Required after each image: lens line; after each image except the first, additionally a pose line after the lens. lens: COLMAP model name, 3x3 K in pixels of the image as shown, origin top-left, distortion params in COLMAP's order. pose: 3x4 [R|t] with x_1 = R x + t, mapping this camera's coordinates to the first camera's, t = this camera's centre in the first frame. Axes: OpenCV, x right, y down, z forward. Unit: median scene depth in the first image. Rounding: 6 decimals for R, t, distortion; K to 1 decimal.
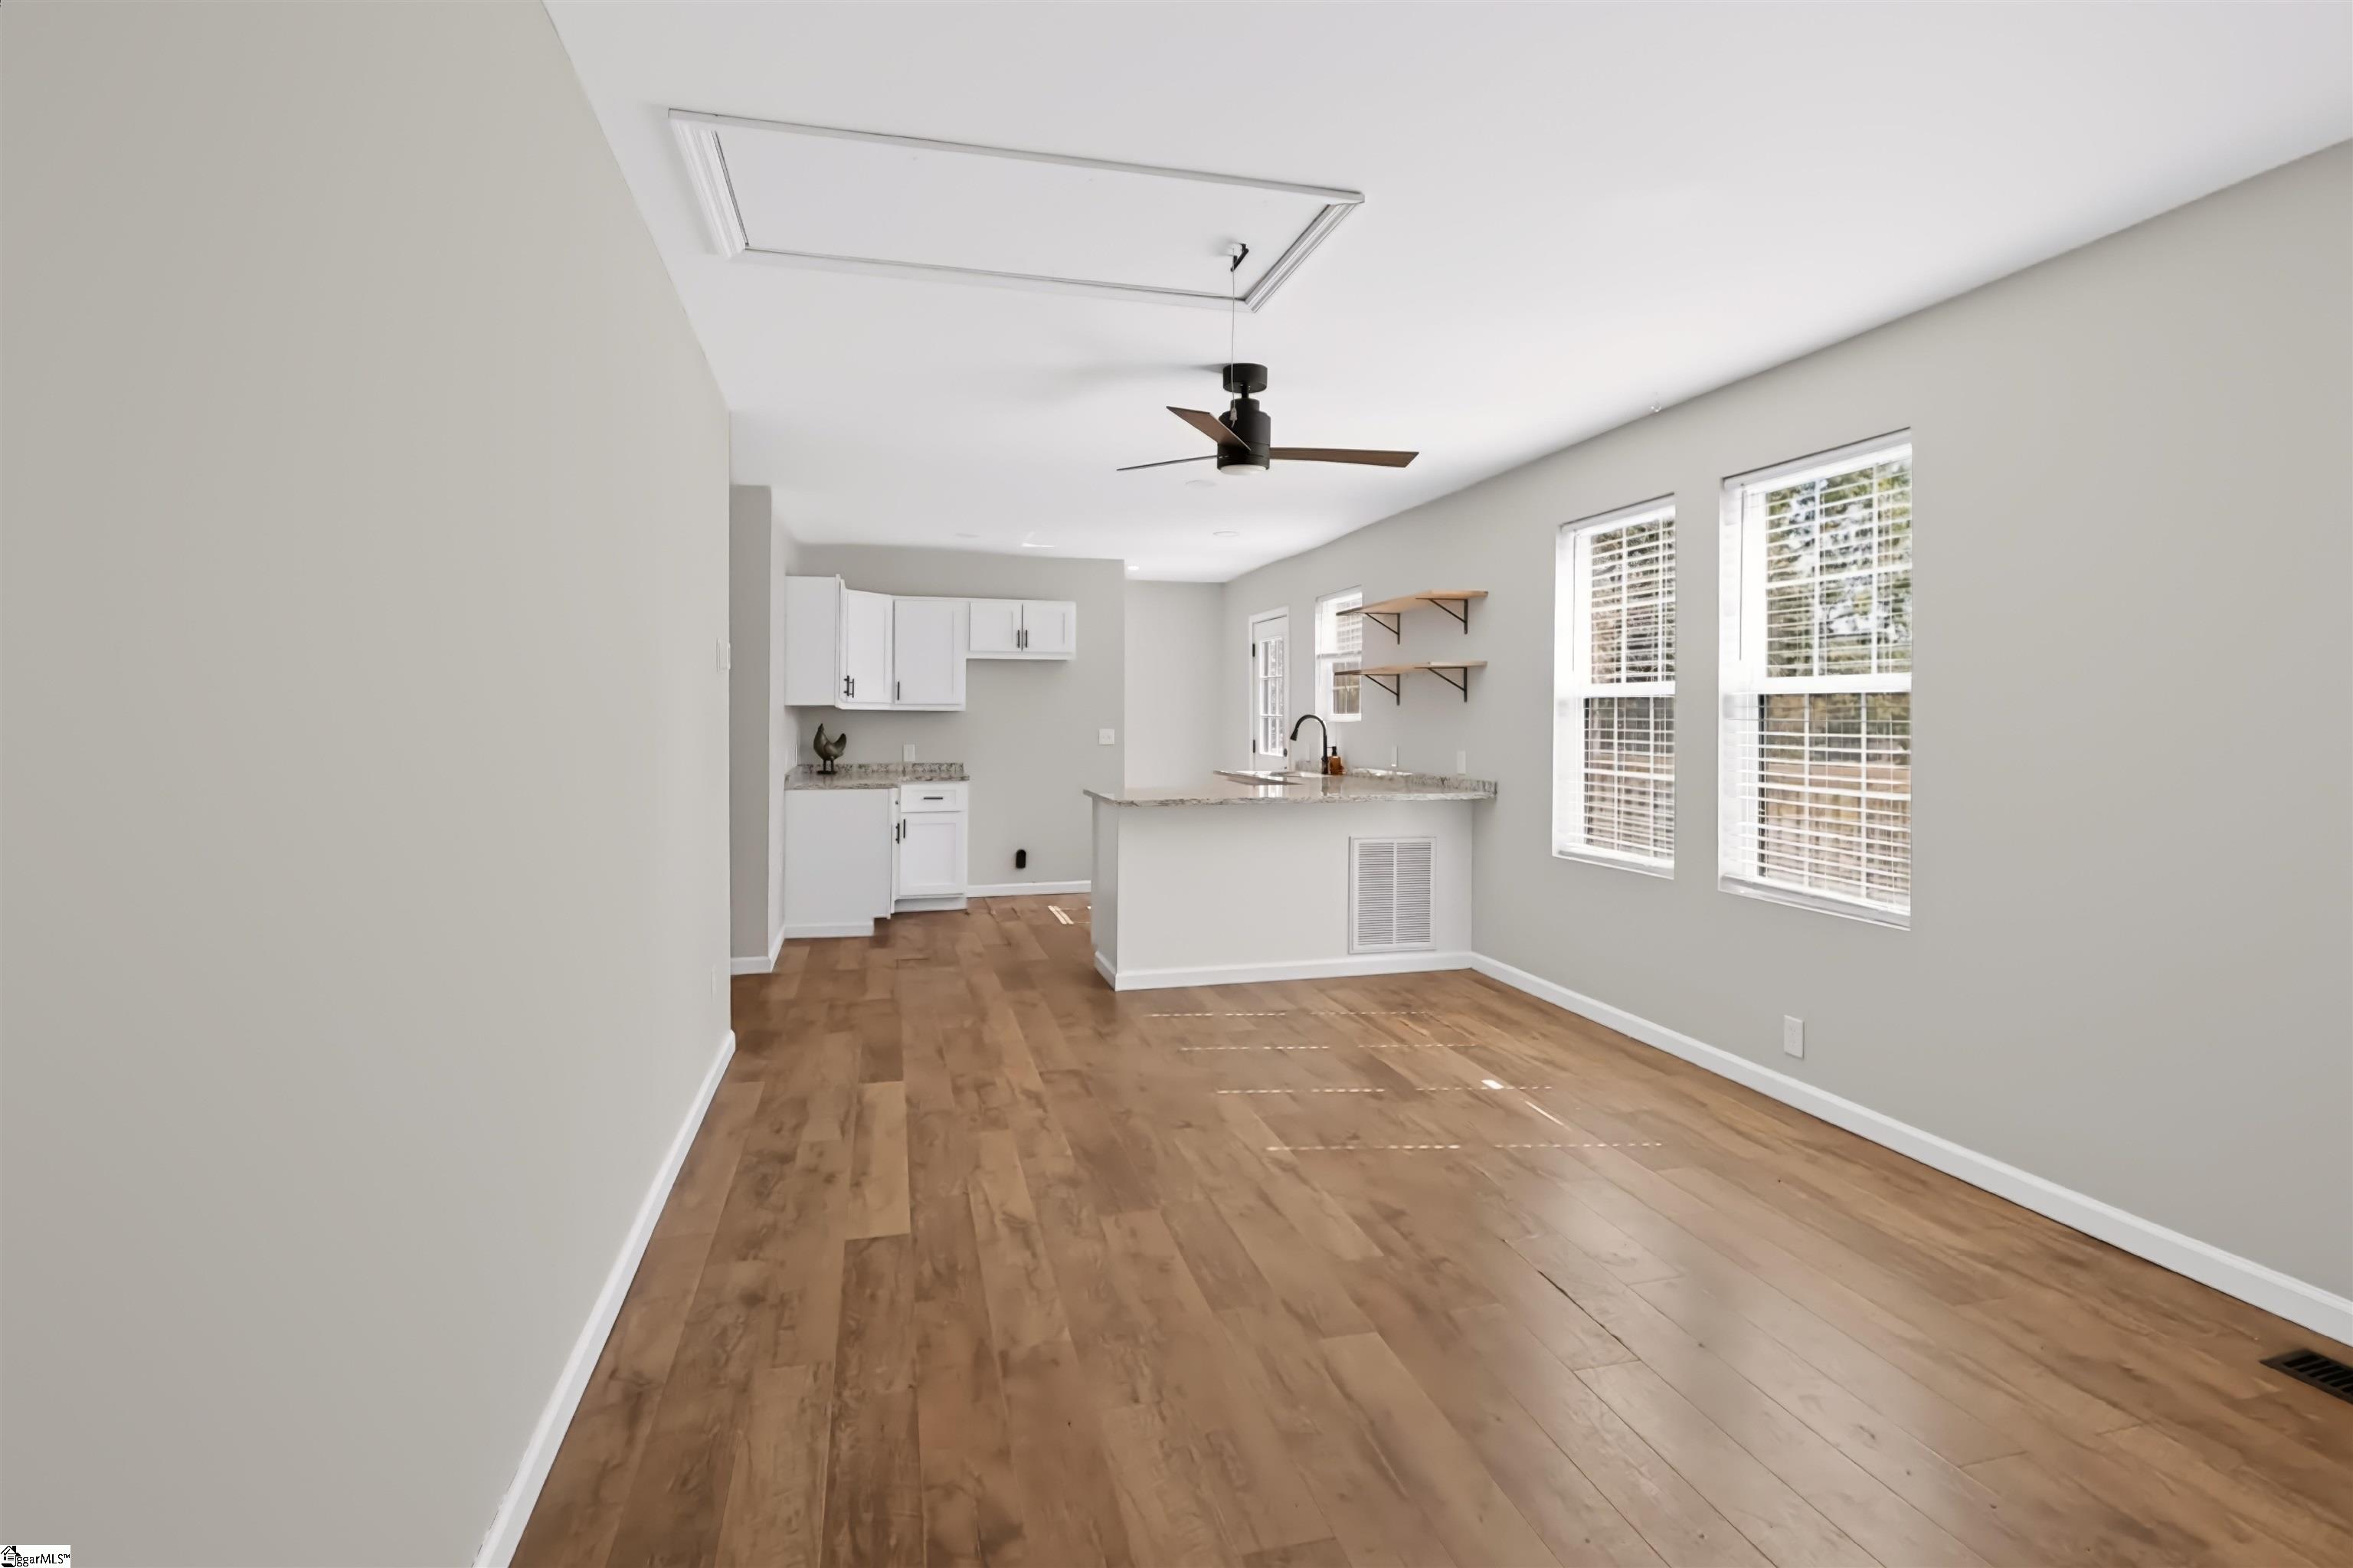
lens RADIAL K [[1141.9, 0, 1180.2], [0, 1141.9, 694.7], [0, 0, 1]] dist [0.011495, -0.000330]
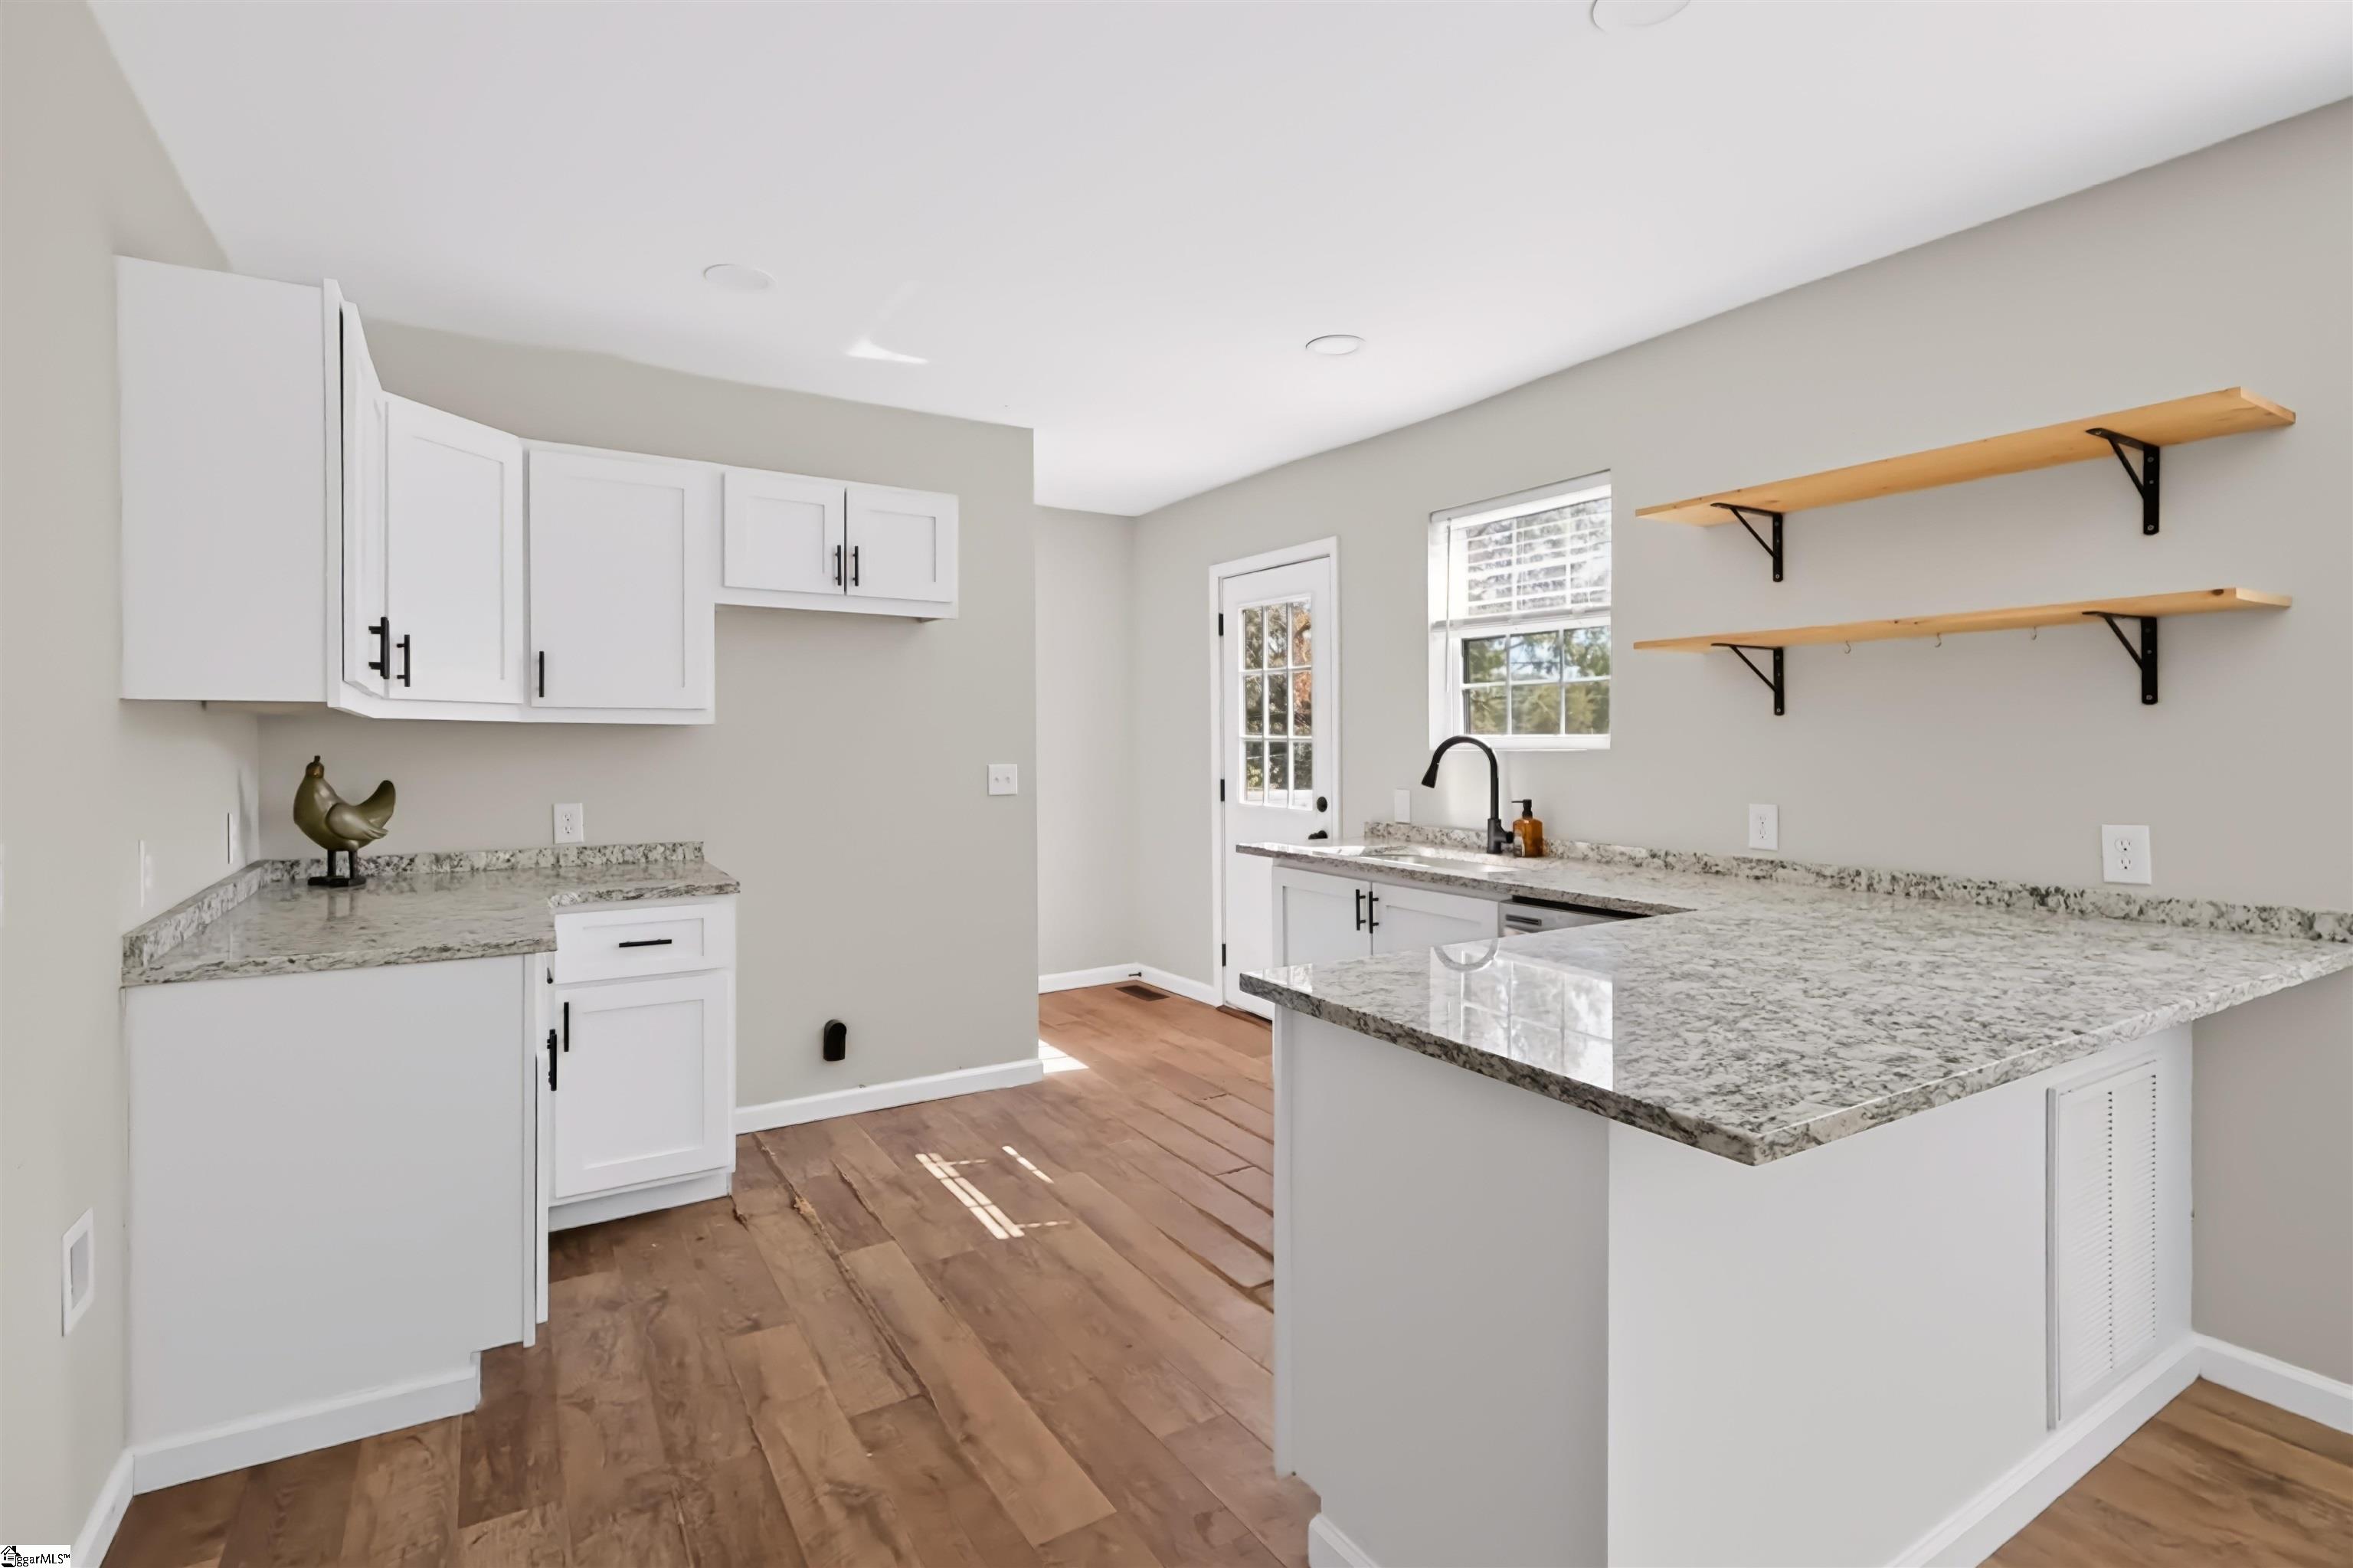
lens RADIAL K [[1088.3, 0, 1166.6], [0, 1088.3, 771.0], [0, 0, 1]] dist [-0.001813, 0.000101]
pose [[0.956700, -0.006030, 0.291013, -0.146234], [-0.006813, 0.999048, 0.043098, 0.012657], [-0.290995, -0.043214, 0.955748, 0.563454]]
